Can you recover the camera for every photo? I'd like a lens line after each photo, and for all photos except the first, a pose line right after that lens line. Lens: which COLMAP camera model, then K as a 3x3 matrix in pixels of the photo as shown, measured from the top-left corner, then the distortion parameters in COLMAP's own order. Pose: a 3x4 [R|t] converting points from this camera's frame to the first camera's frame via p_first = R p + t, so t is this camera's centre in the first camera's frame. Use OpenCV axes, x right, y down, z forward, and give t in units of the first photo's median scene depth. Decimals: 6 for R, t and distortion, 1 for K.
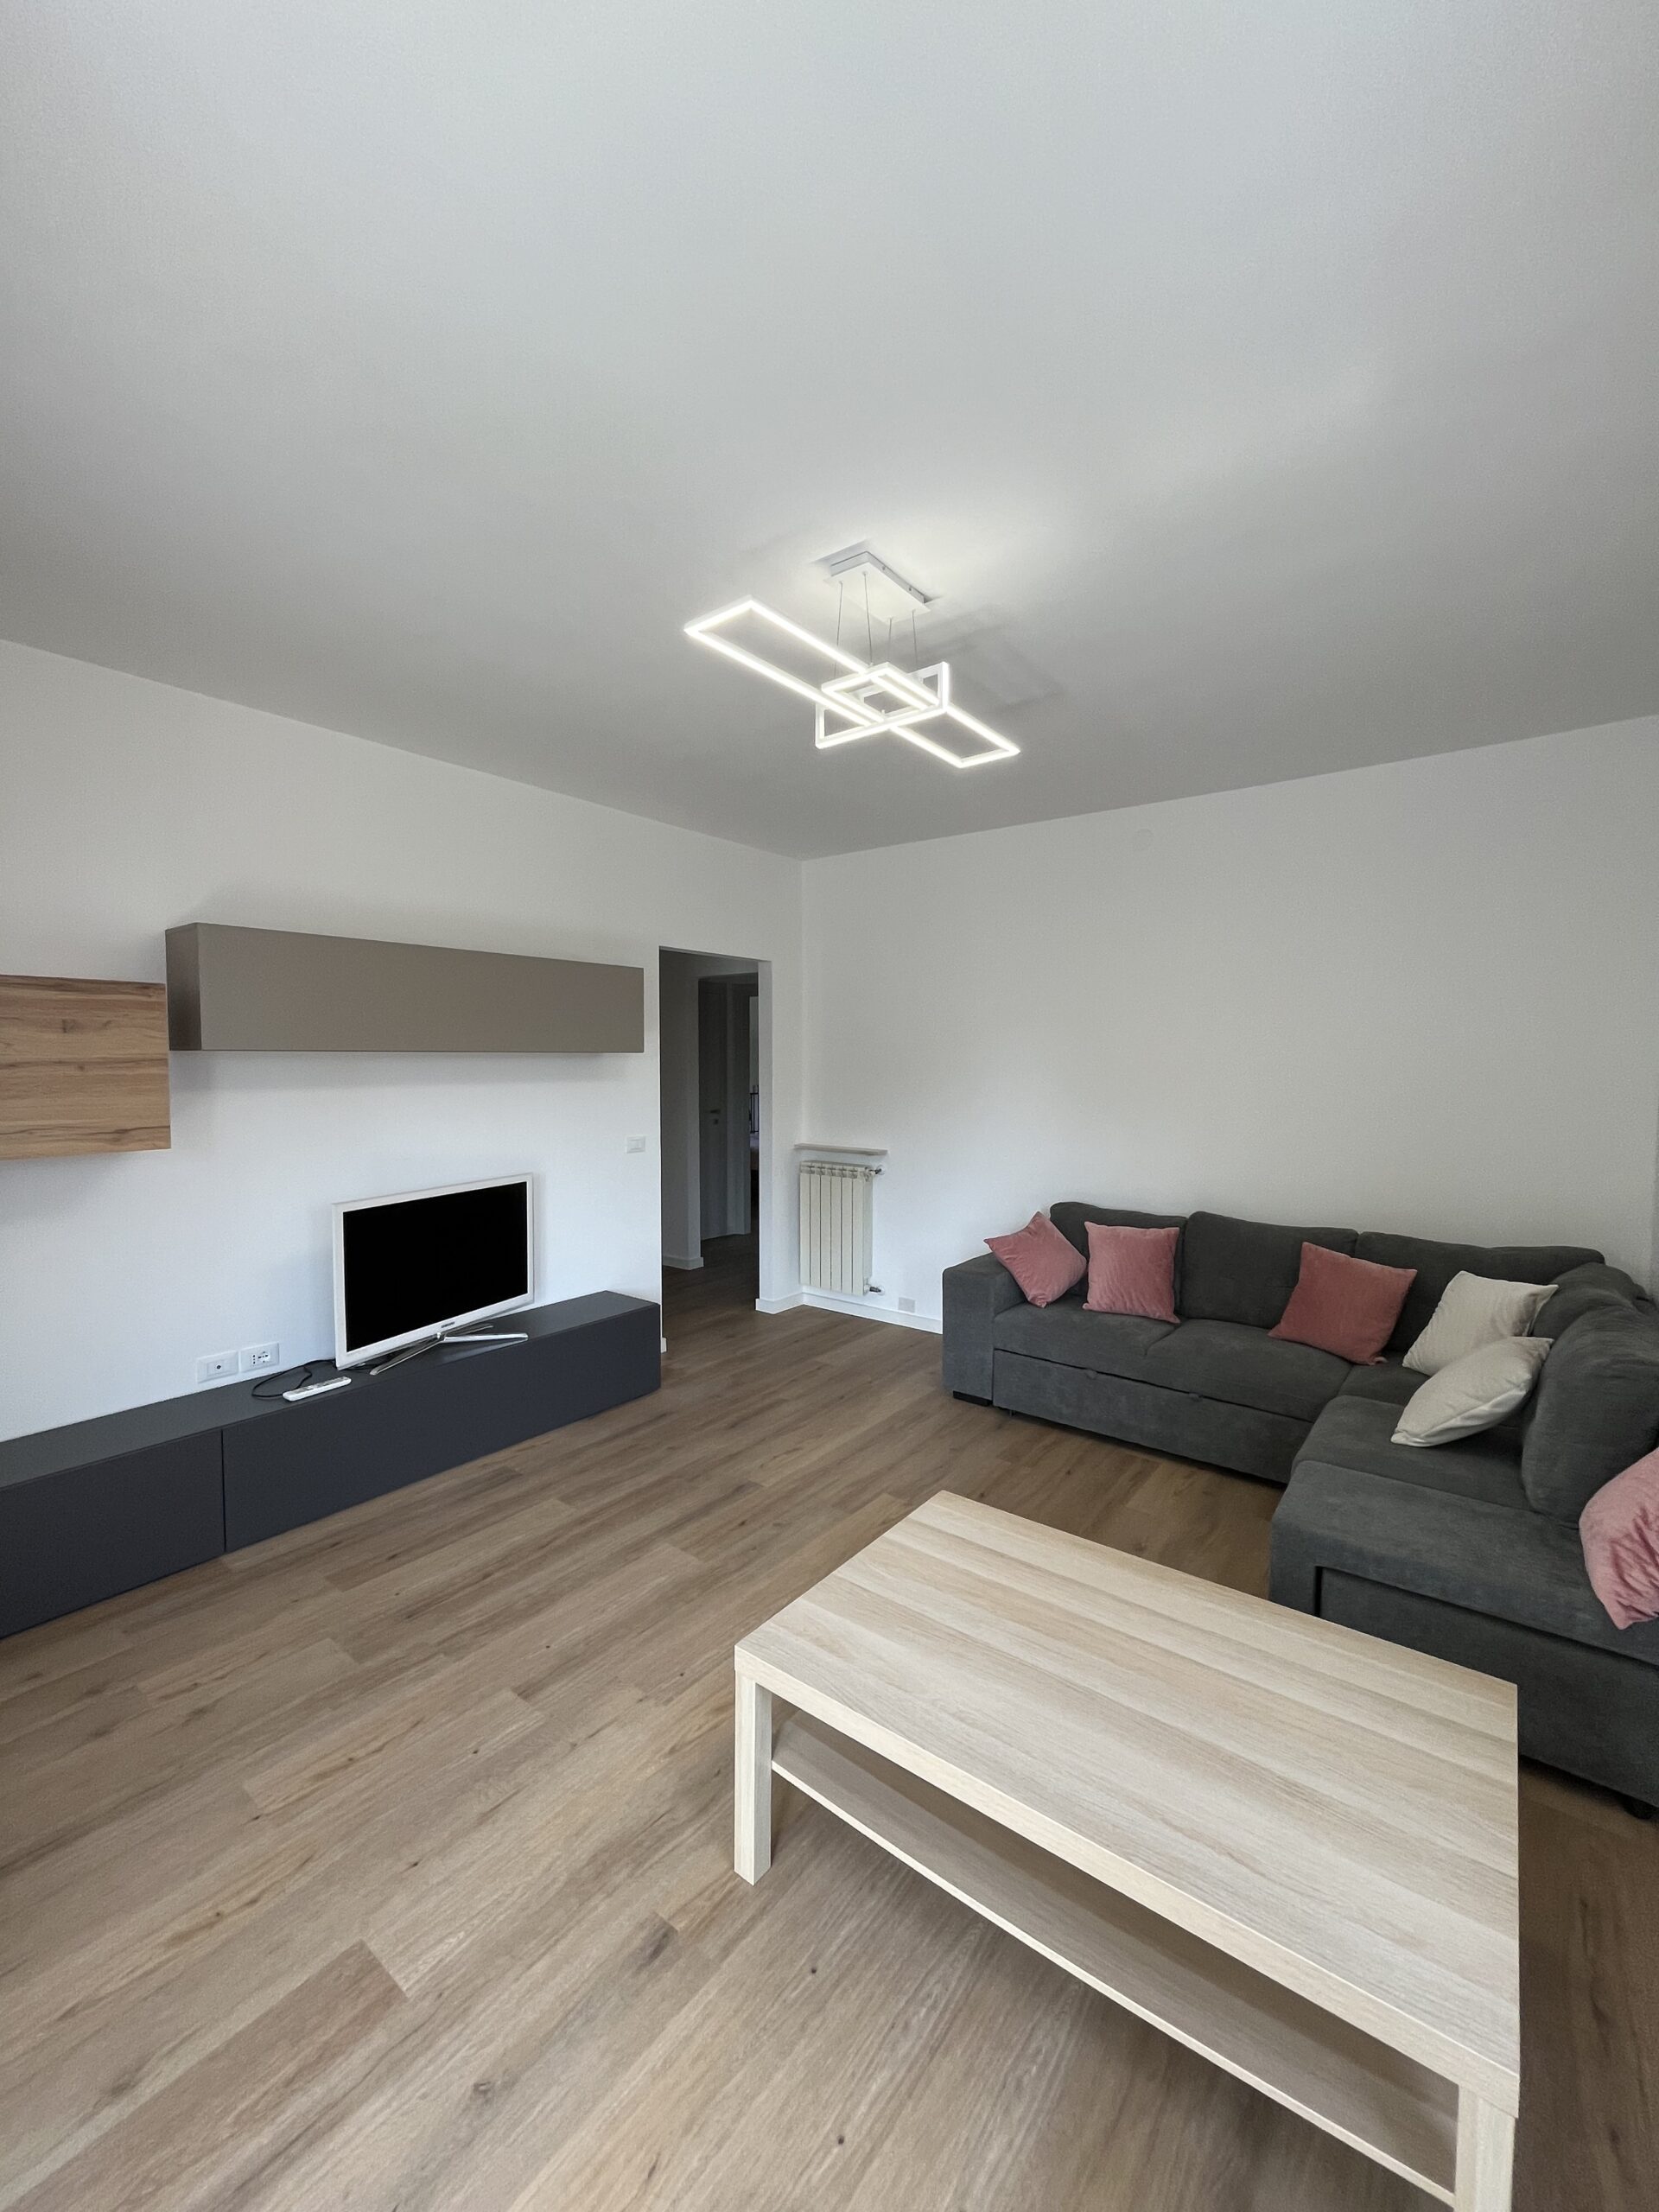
lens RADIAL K [[893.8, 0, 829.7], [0, 893.8, 1105.7], [0, 0, 1]] dist [-0.008939, 0.000601]
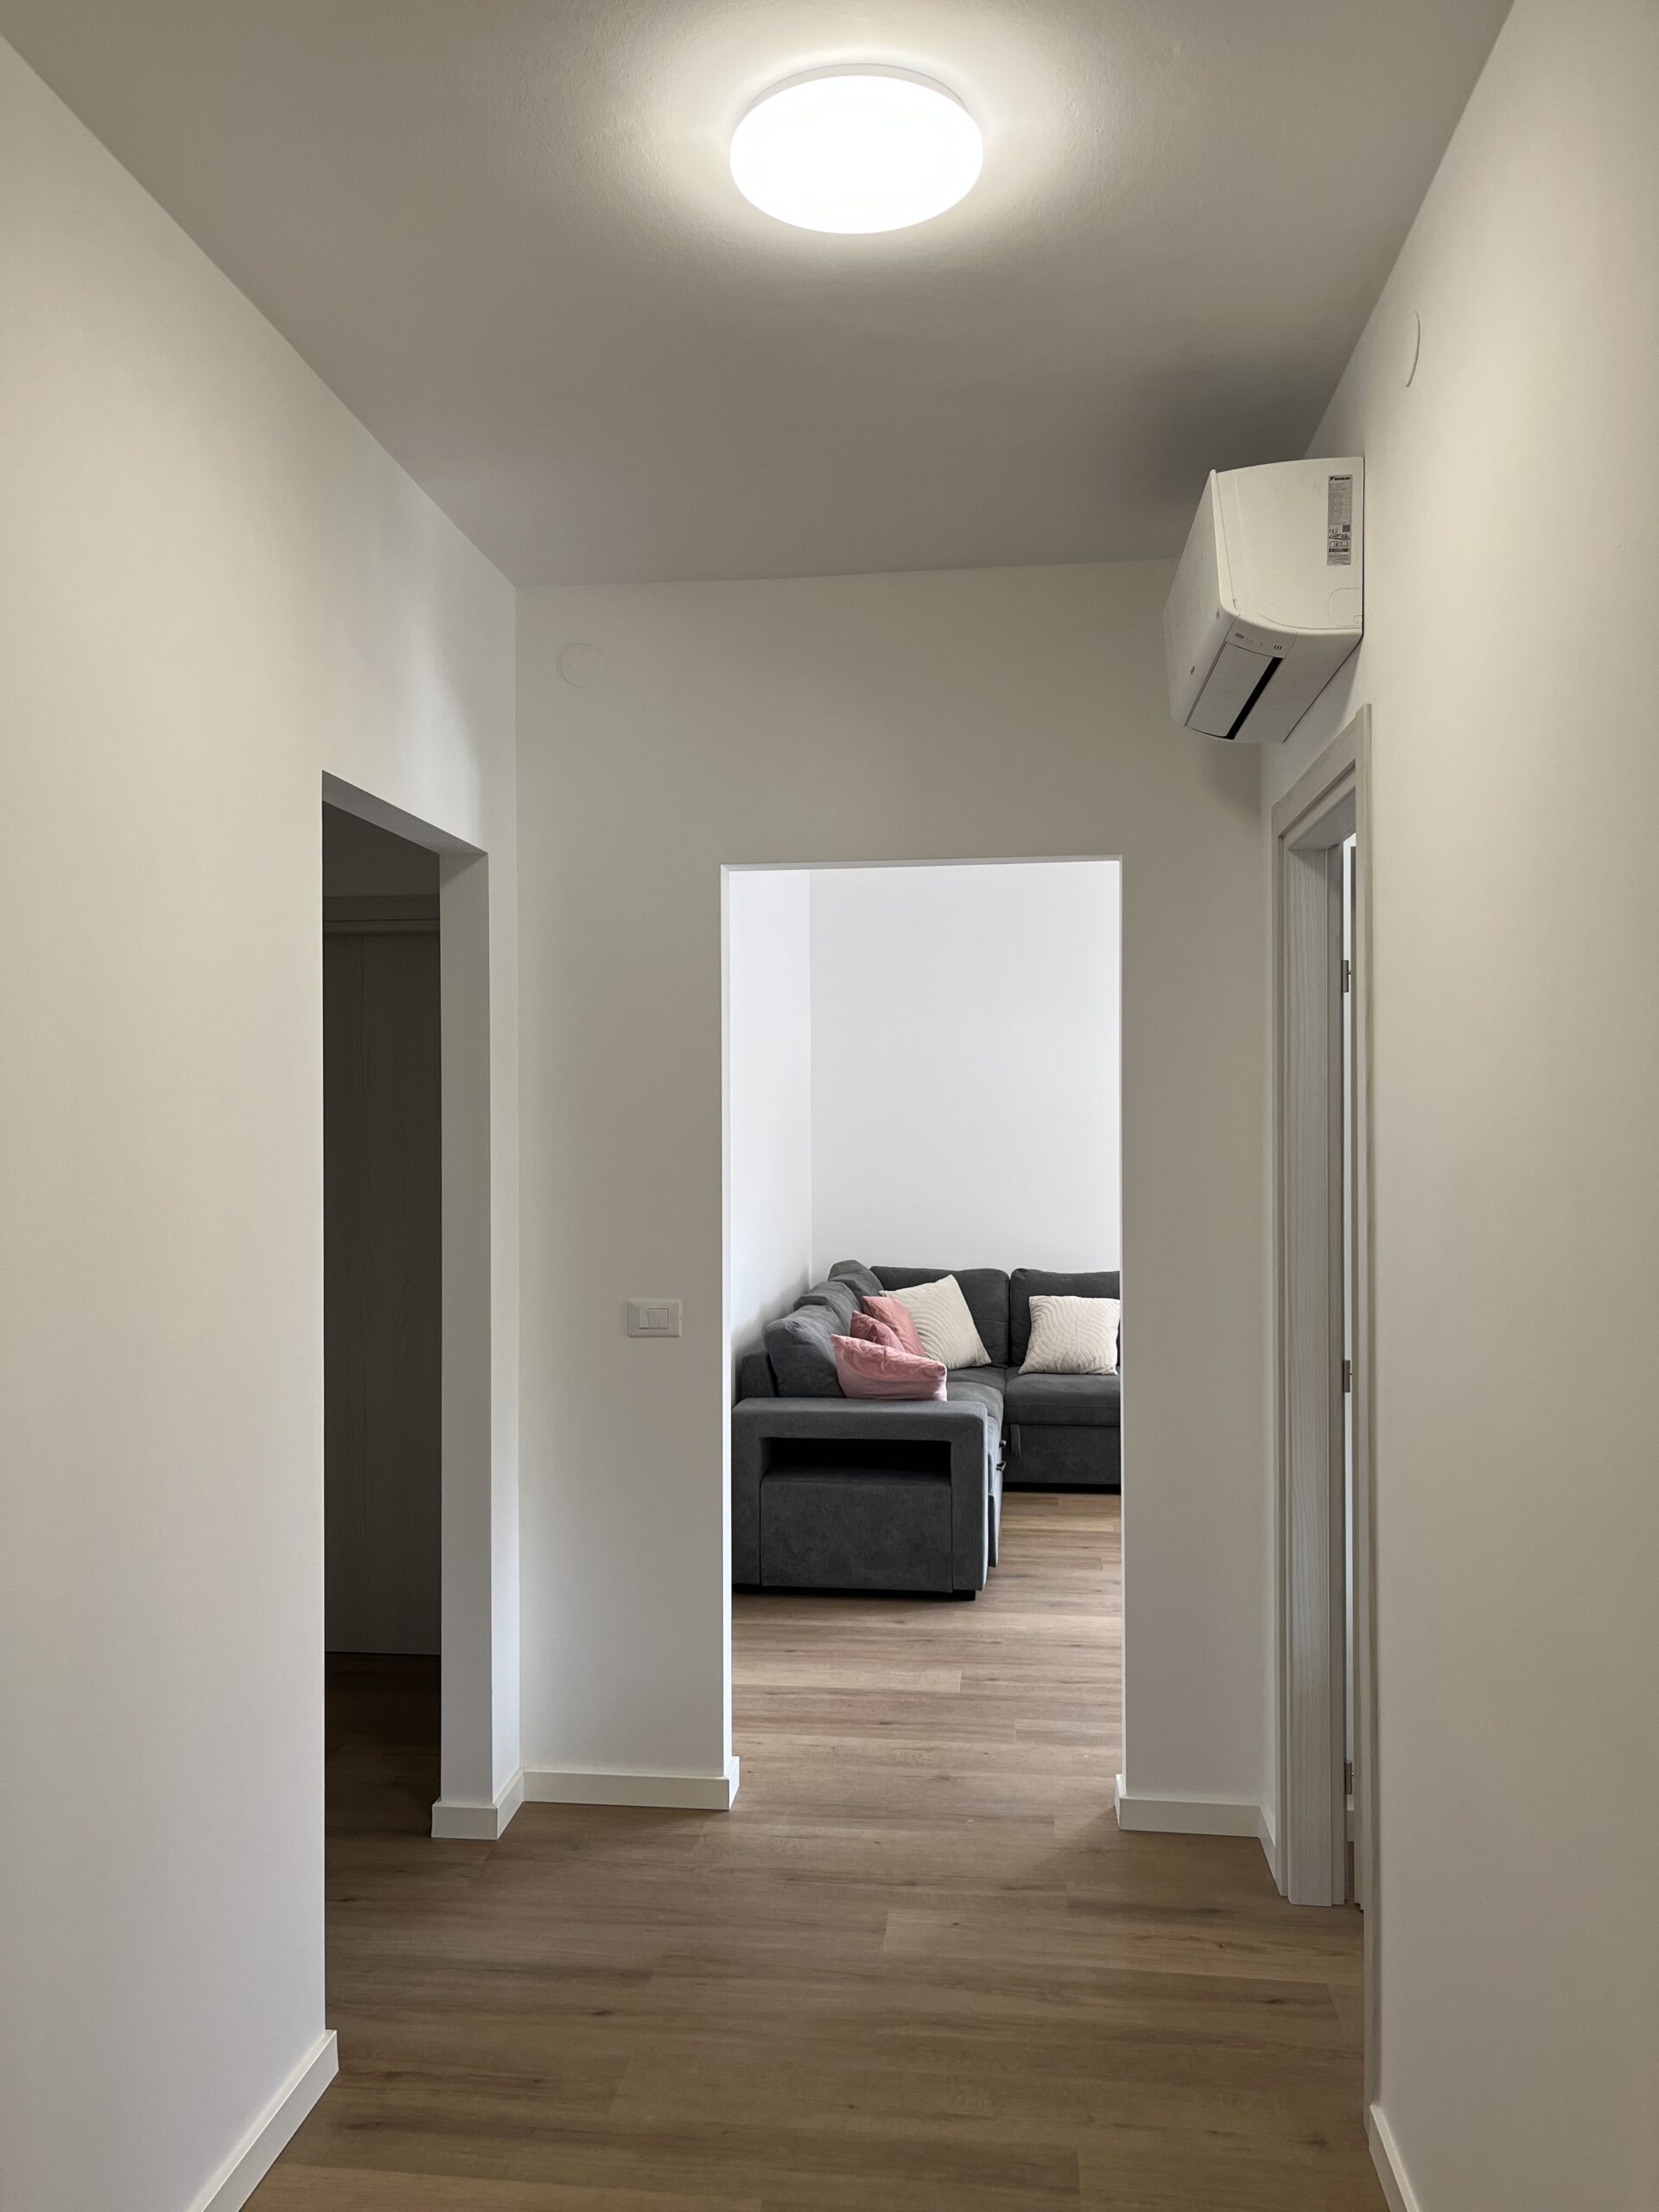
lens RADIAL K [[1666.1, 0, 827.0], [0, 1666.1, 1103.0], [0, 0, 1]] dist [0.067051, 0.002496]
pose [[-0.511859, -0.007437, 0.859037, -1.174467], [0.049542, 0.998043, 0.038160, -0.159163], [-0.857640, 0.062091, -0.510489, 2.154265]]
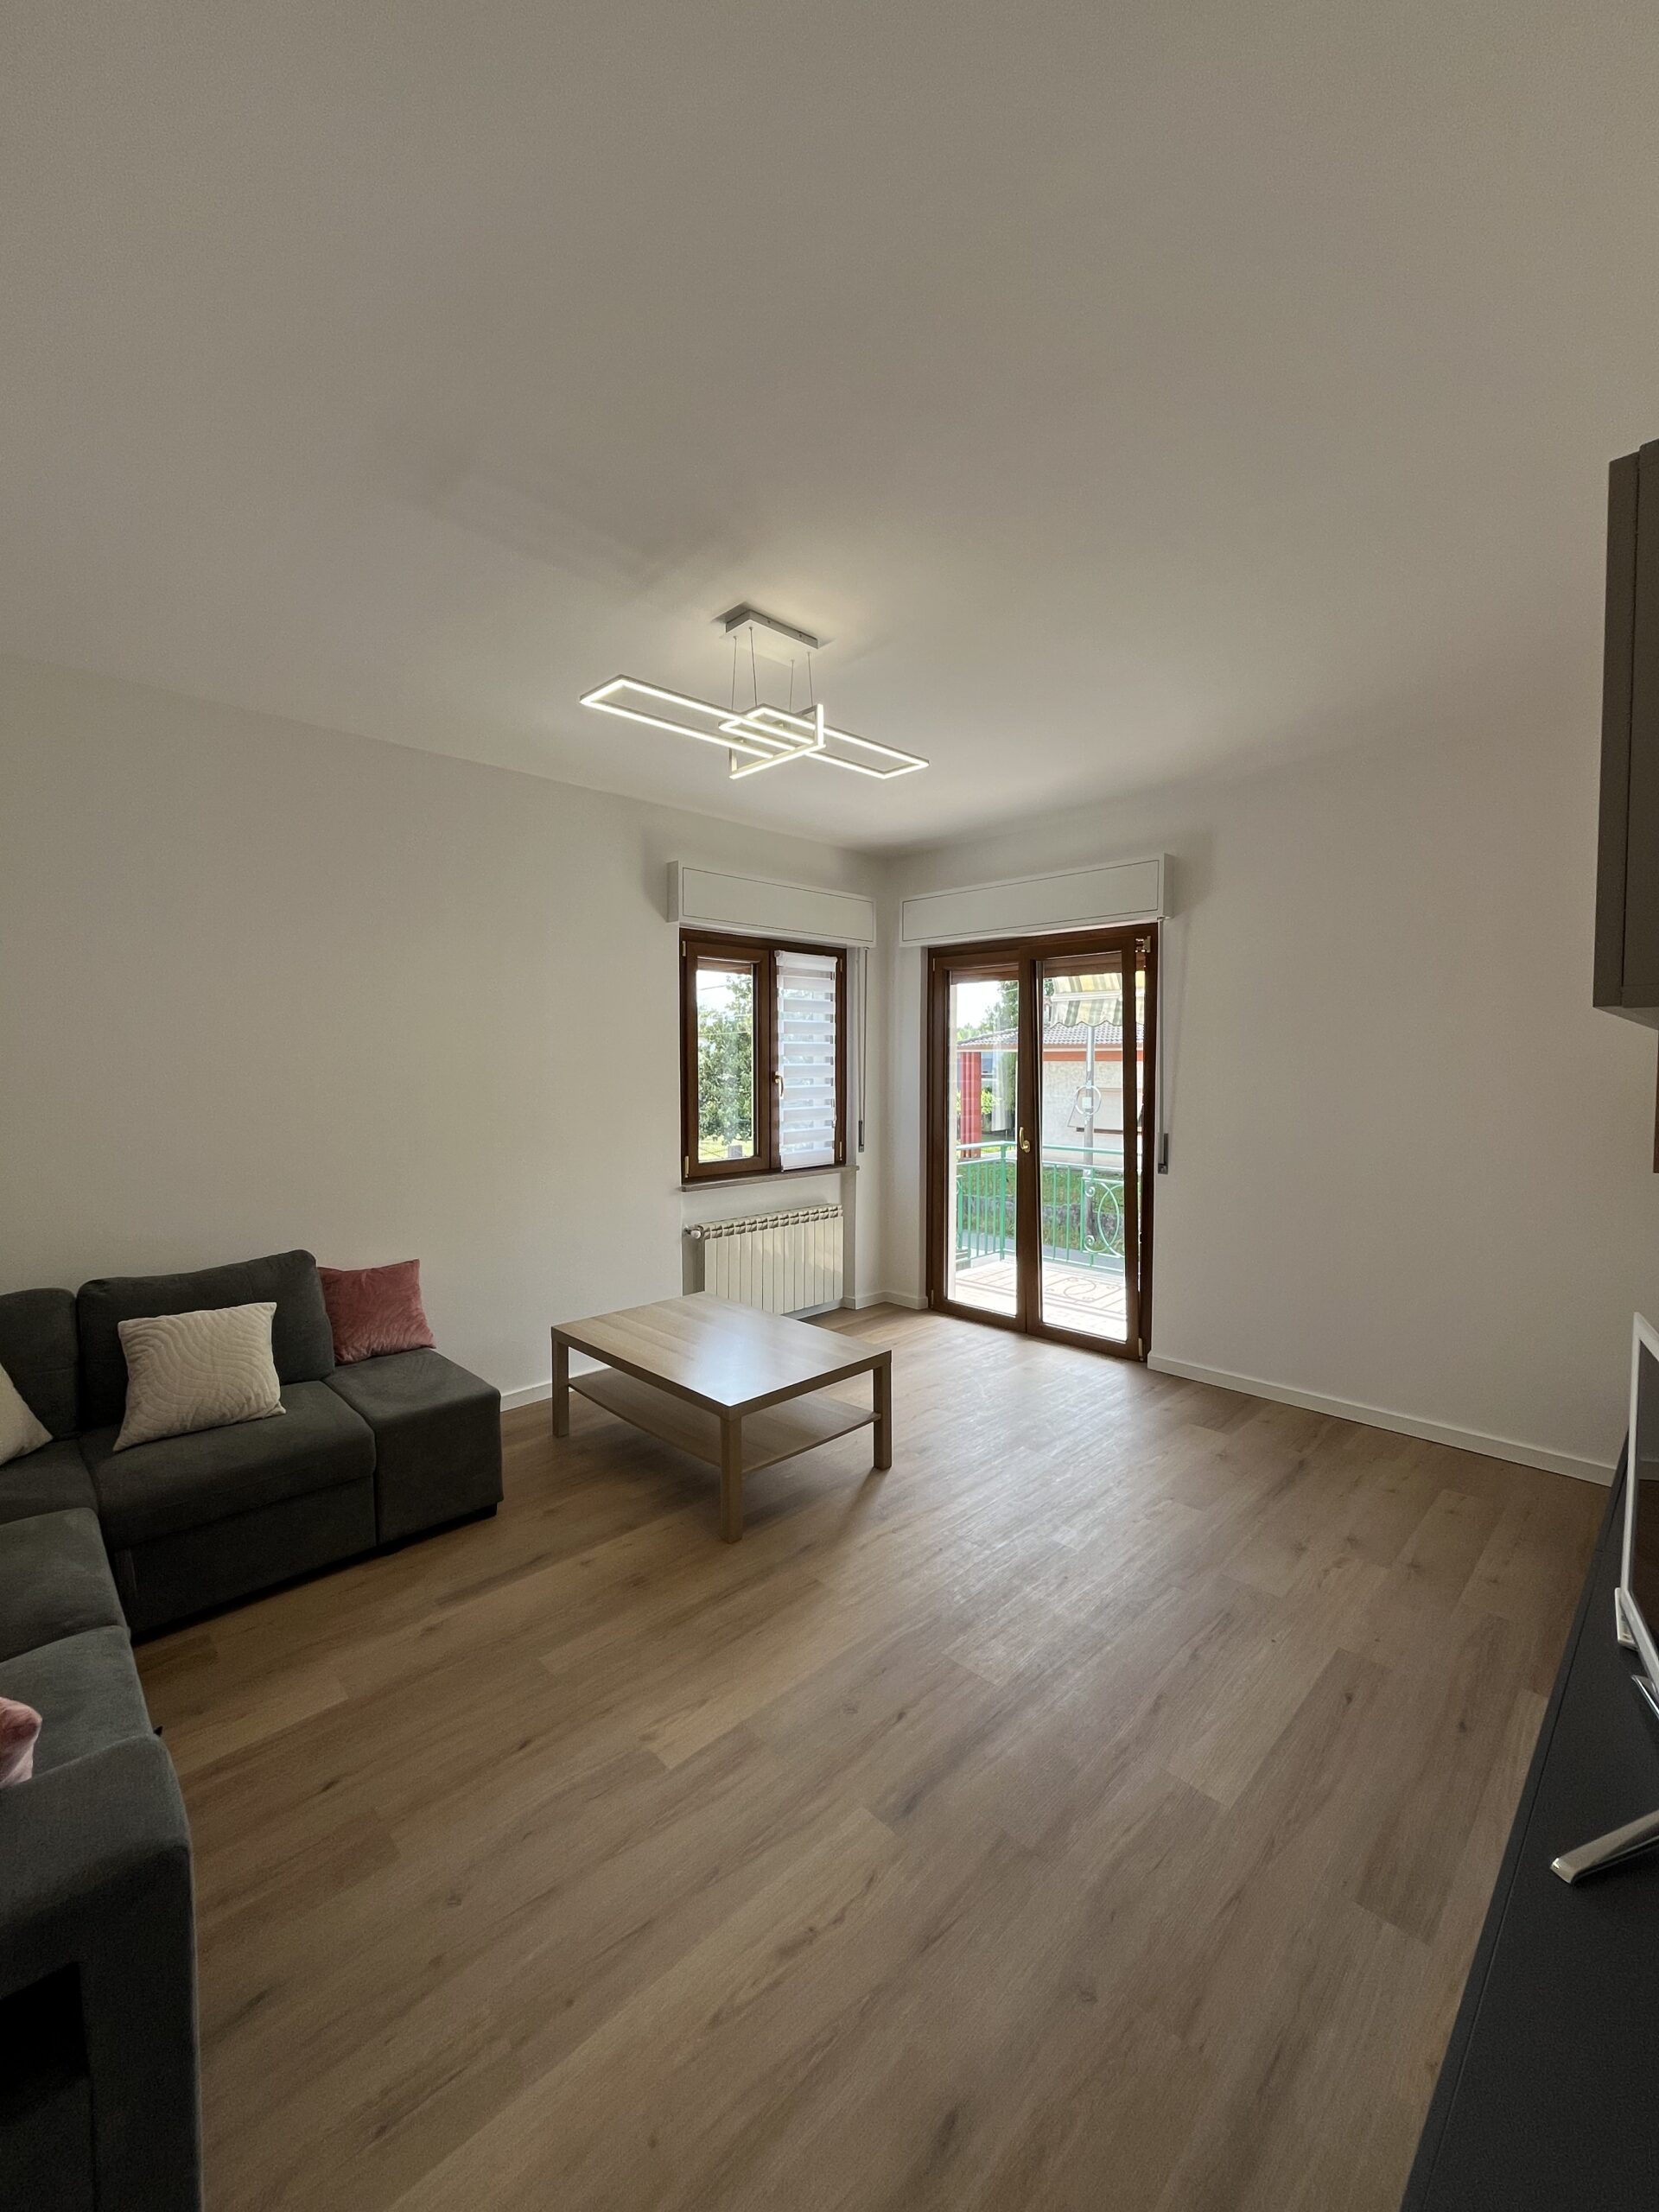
lens RADIAL K [[893.8, 0, 814.5], [0, 893.8, 1115.0], [0, 0, 1]] dist [-0.008939, 0.000601]
pose [[-0.988305, -0.008427, 0.152254, -0.120170], [0.010225, 0.992562, 0.121312, -0.076383], [-0.152144, 0.121450, -0.980868, 1.453932]]
